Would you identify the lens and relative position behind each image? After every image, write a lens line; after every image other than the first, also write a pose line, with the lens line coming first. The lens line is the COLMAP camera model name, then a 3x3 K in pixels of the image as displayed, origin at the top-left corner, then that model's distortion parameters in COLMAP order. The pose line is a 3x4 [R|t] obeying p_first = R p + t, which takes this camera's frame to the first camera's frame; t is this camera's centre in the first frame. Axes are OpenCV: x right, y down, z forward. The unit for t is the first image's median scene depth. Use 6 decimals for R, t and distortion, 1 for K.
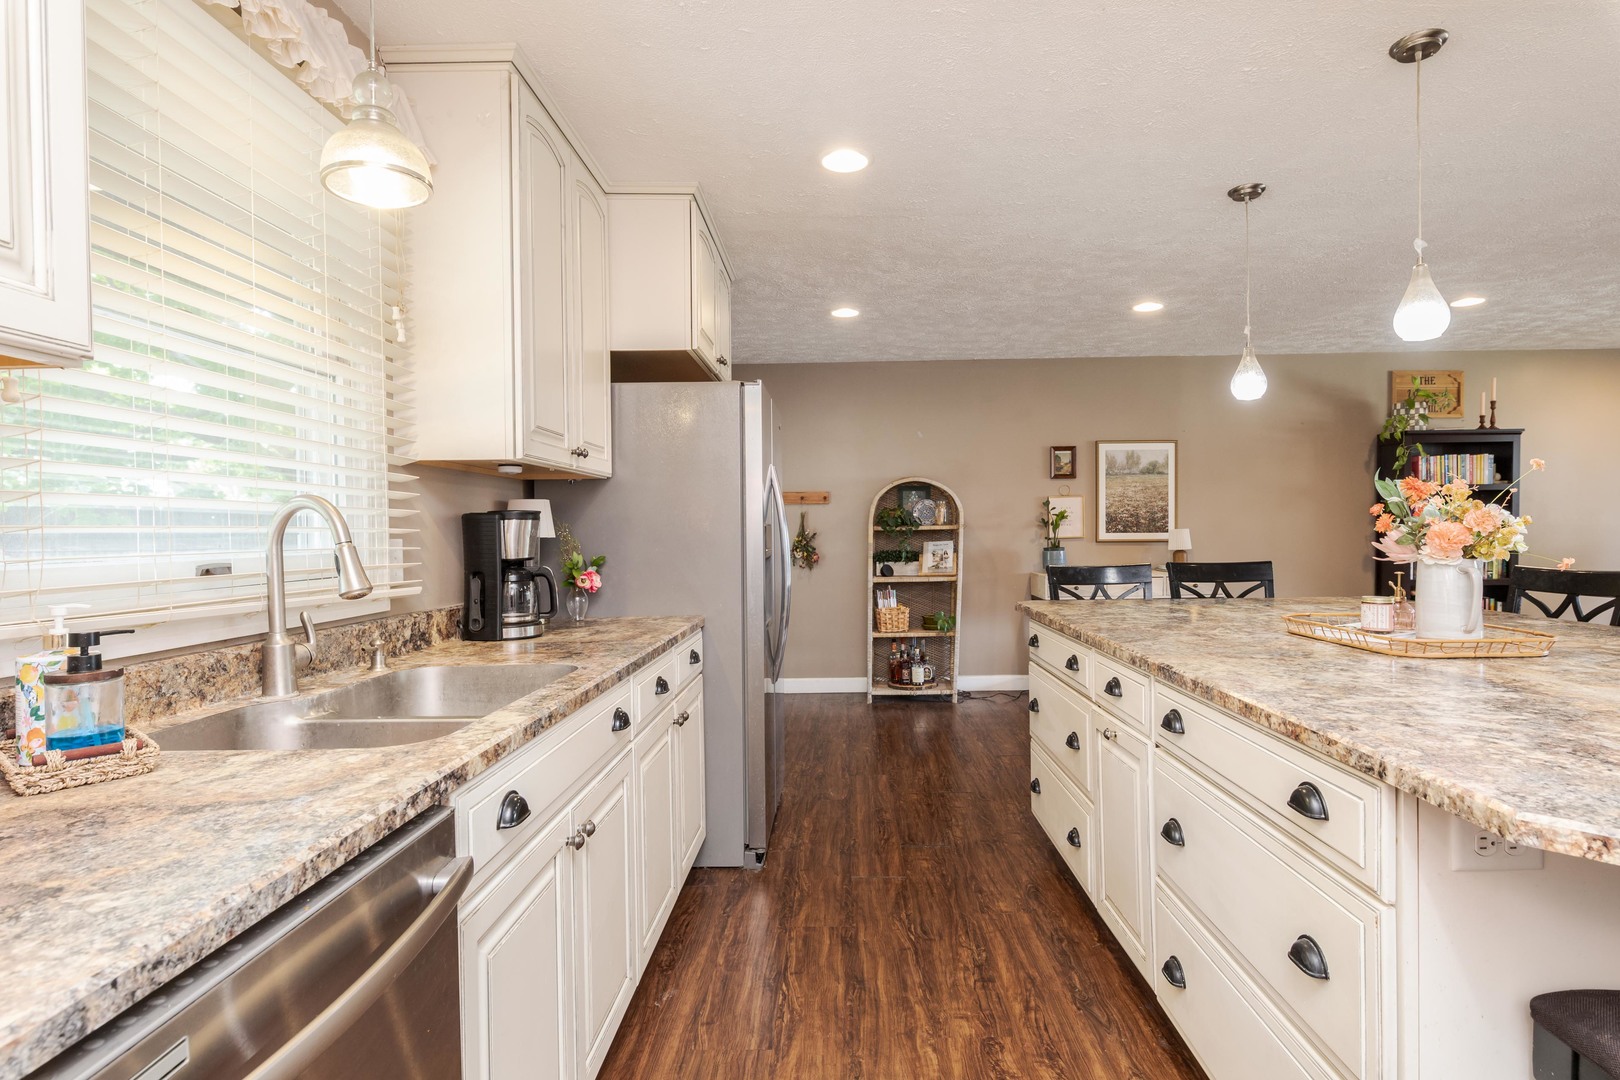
lens RADIAL K [[848.6, 0, 830.6], [0, 848.6, 537.8], [0, 0, 1]] dist [-0.000637, -0.002201]
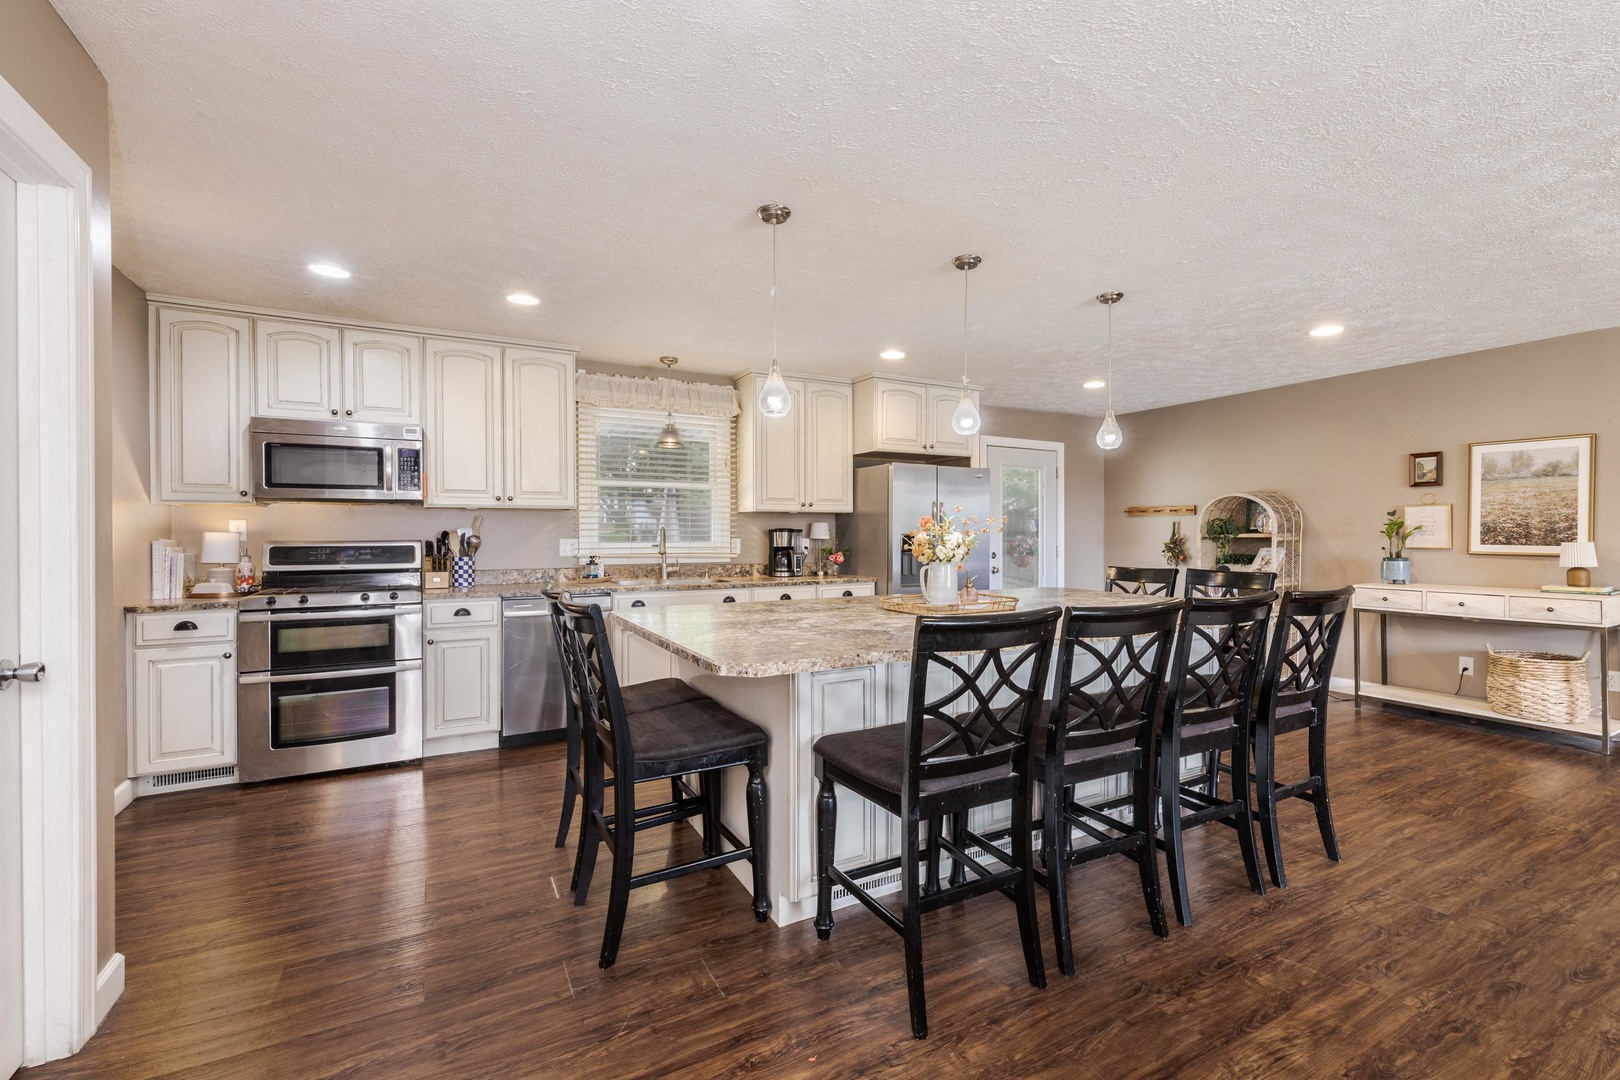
lens RADIAL K [[690.4, 0, 829.5], [0, 690.4, 538.6], [0, 0, 1]] dist [0.002082, -0.000300]
pose [[0.495263, 0.019242, -0.868530, 1.252910], [-0.013139, 0.999806, 0.014658, -0.027491], [0.868644, 0.004153, 0.495419, 0.056227]]
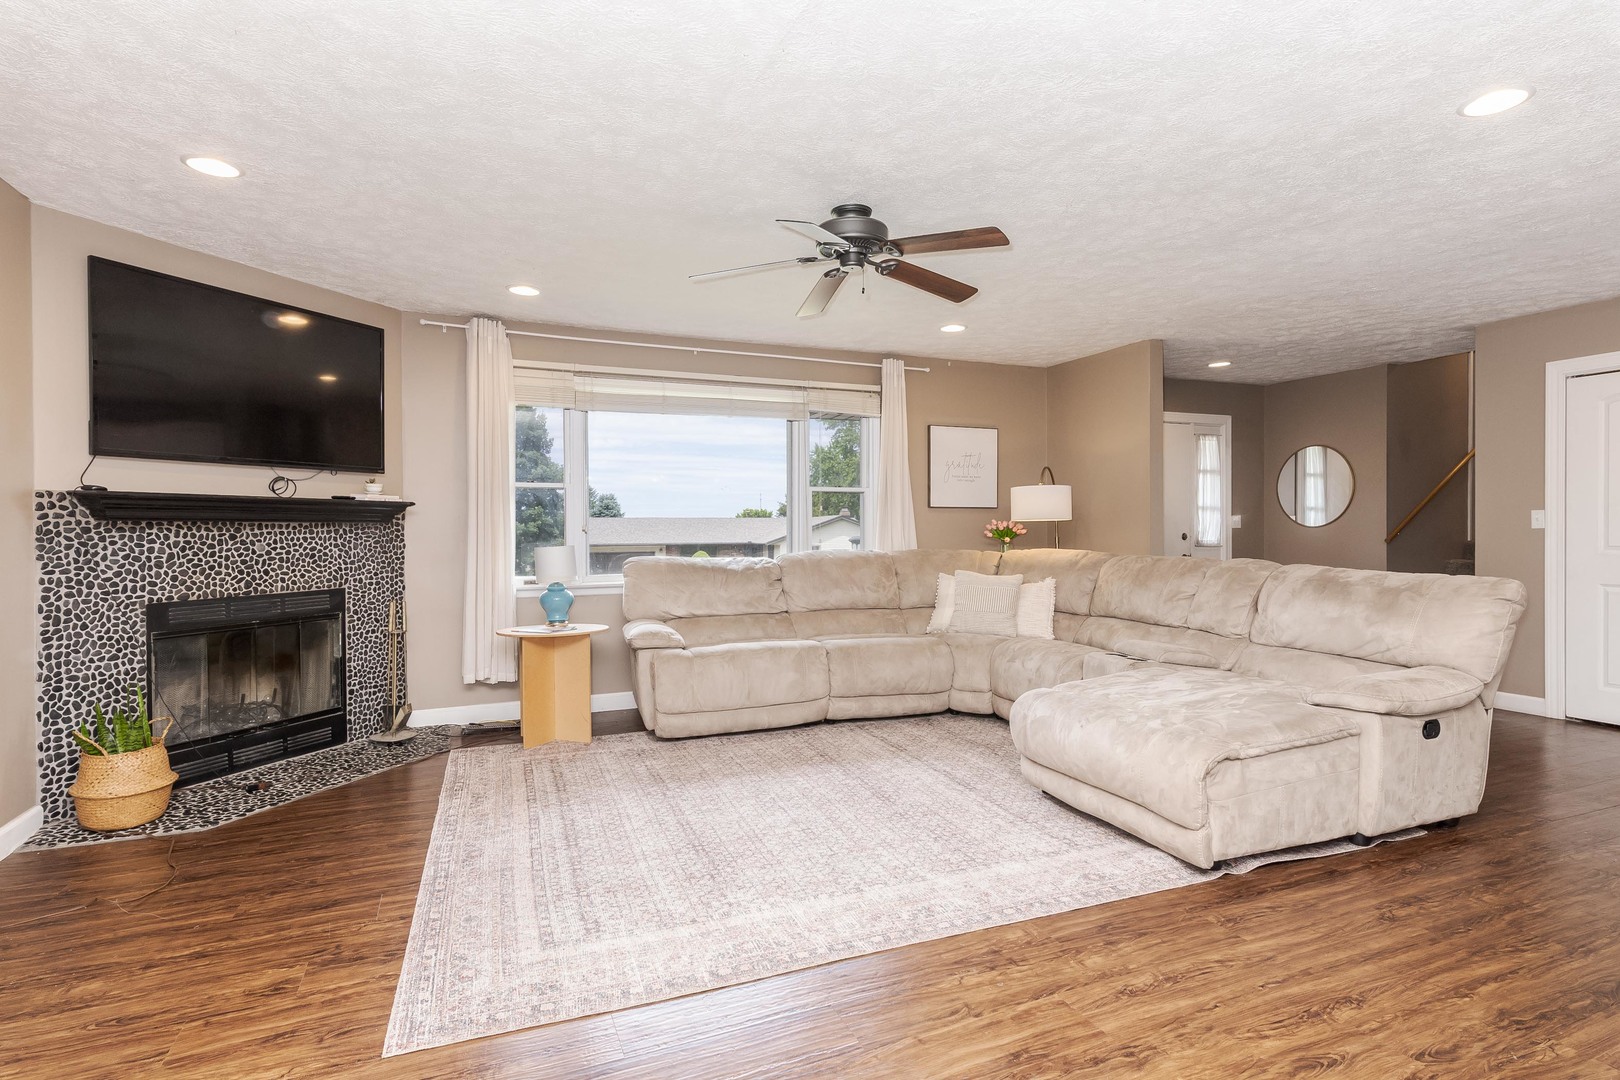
lens RADIAL K [[834.2, 0, 810.0], [0, 834.2, 540.0], [0, 0, 1]] dist [-0.000573, 0.001234]
pose [[-0.413796, 0.009831, 0.910317, 0.667744], [0.020324, 0.999792, -0.001558, -0.005057], [-0.910143, 0.017856, -0.413910, 1.521126]]
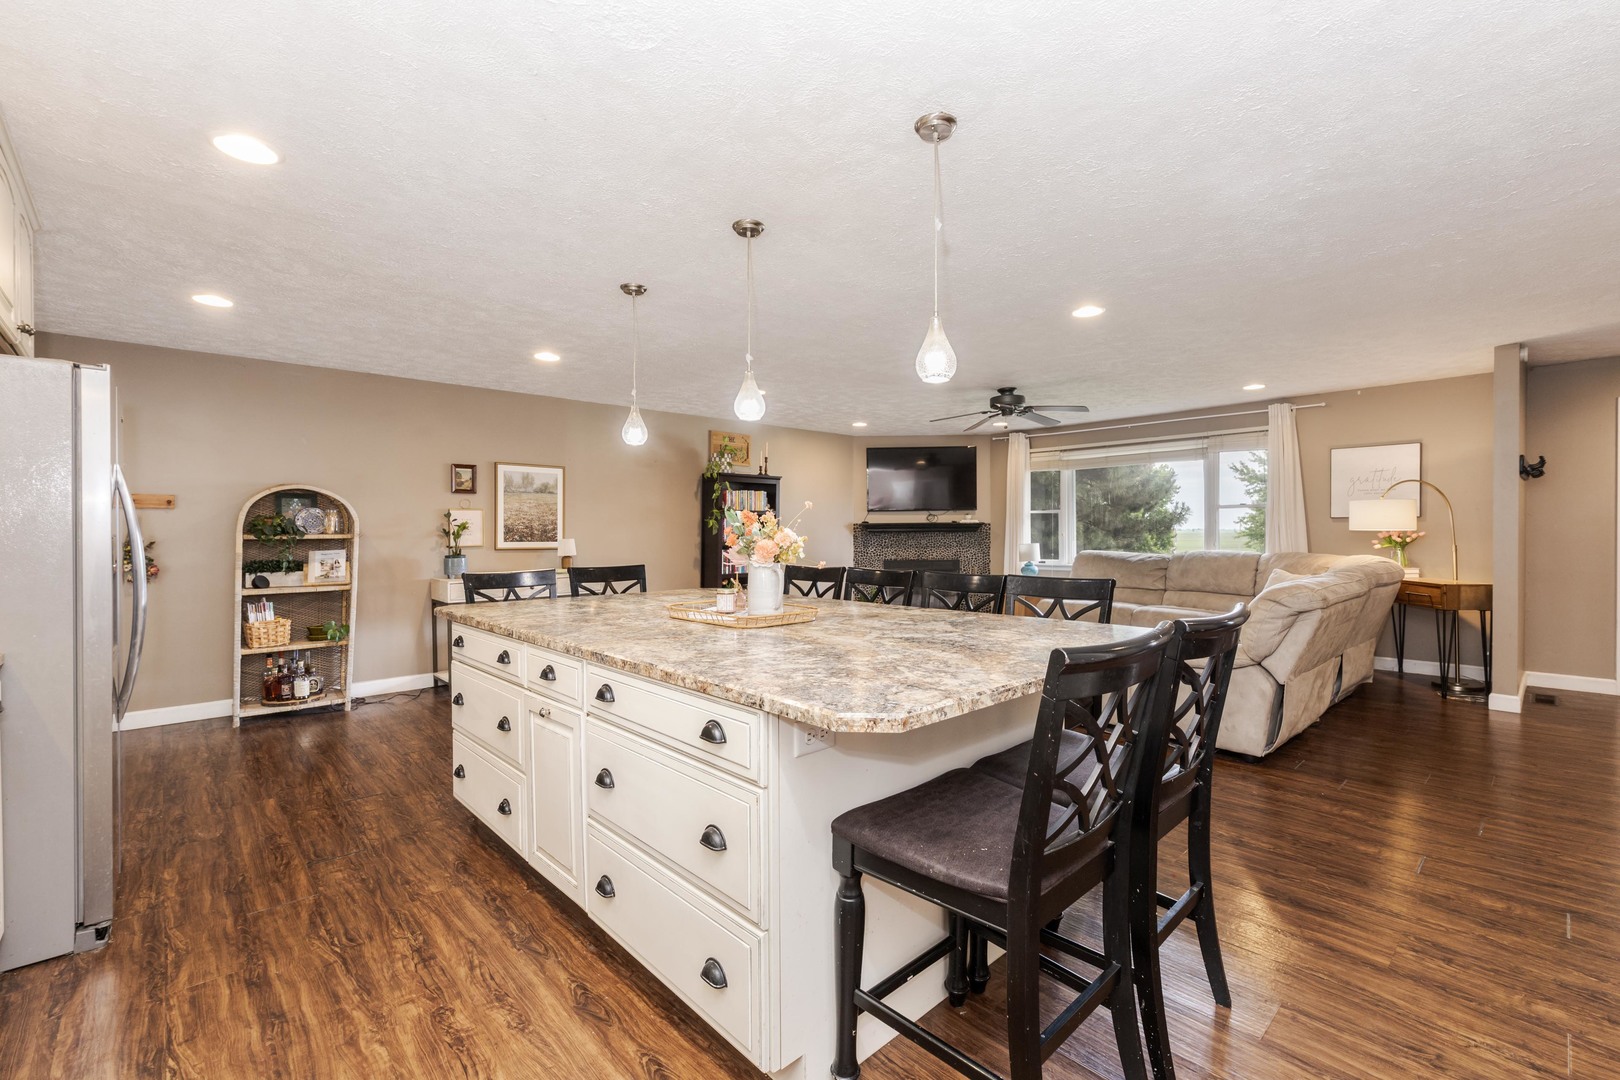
lens RADIAL K [[702.8, 0, 840.3], [0, 702.8, 537.6], [0, 0, 1]] dist [-0.000133, -0.000390]
pose [[0.706804, 0.005069, 0.707391, -0.060705], [0.000712, 0.999969, -0.007878, -0.007885], [-0.707409, 0.006072, 0.706779, -0.009024]]
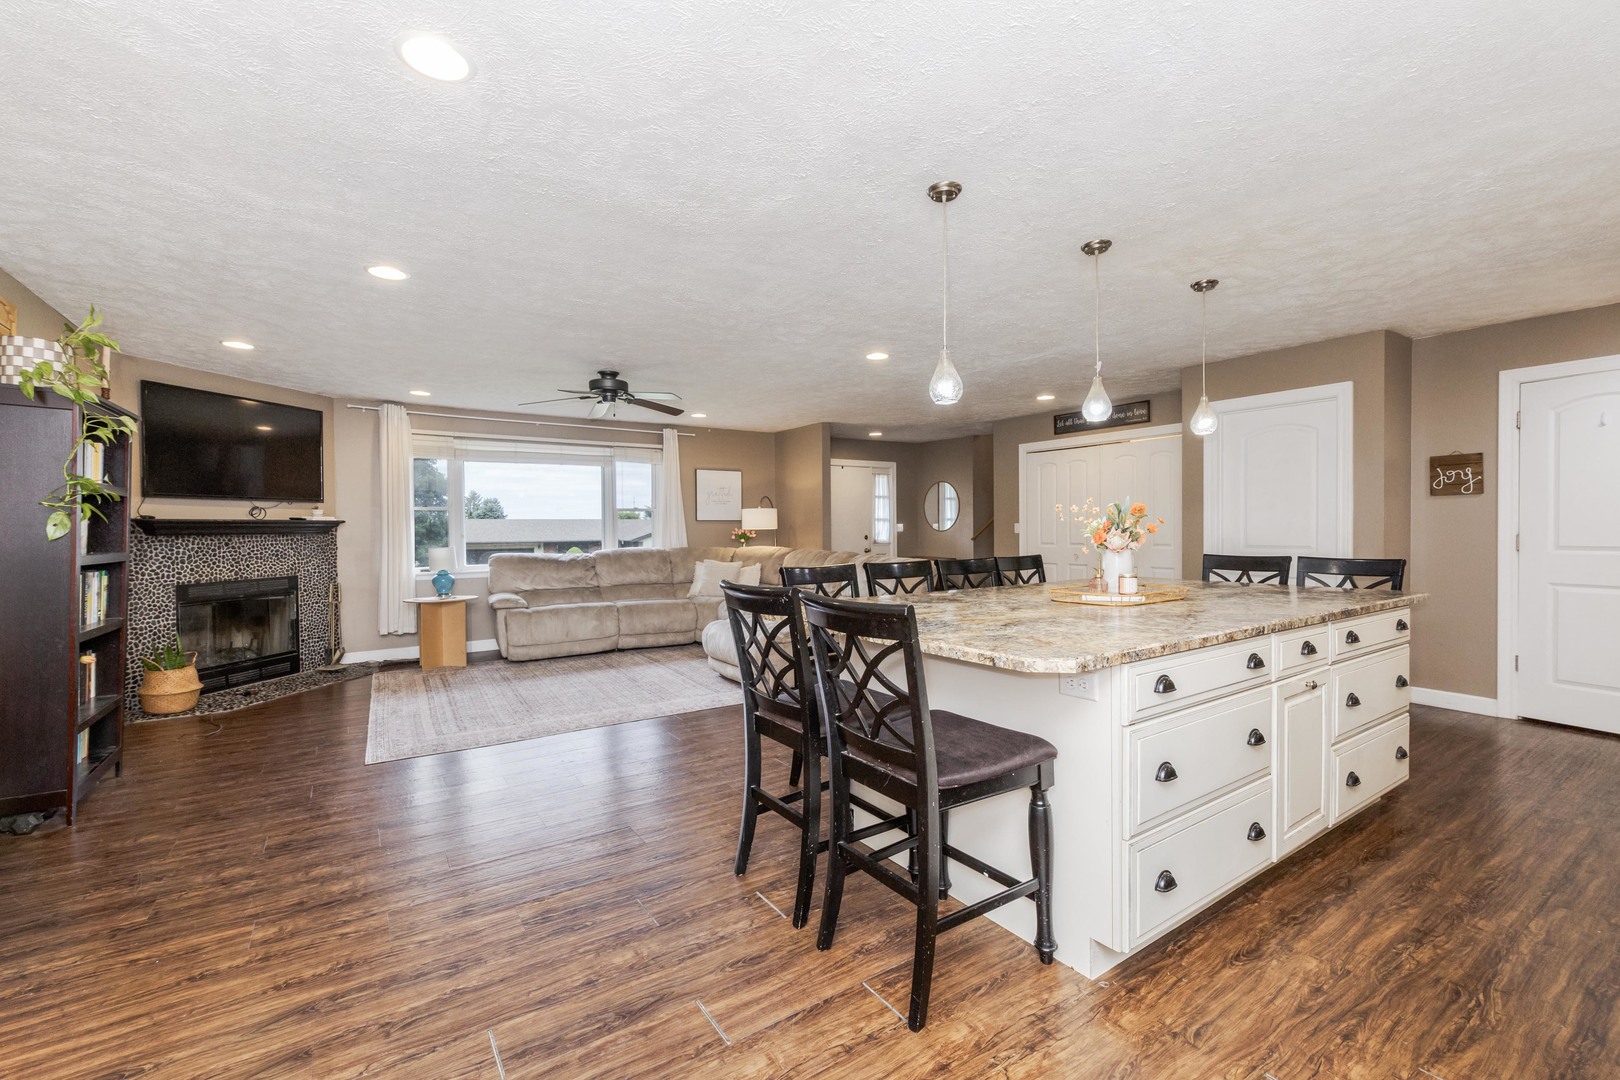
lens RADIAL K [[698.5, 0, 819.2], [0, 698.5, 540.6], [0, 0, 1]] dist [0.004920, -0.000091]
pose [[-0.584711, 0.007497, 0.811207, -0.078373], [0.025441, 0.999635, 0.009099, -0.016730], [-0.810843, 0.025958, -0.584688, 1.618469]]
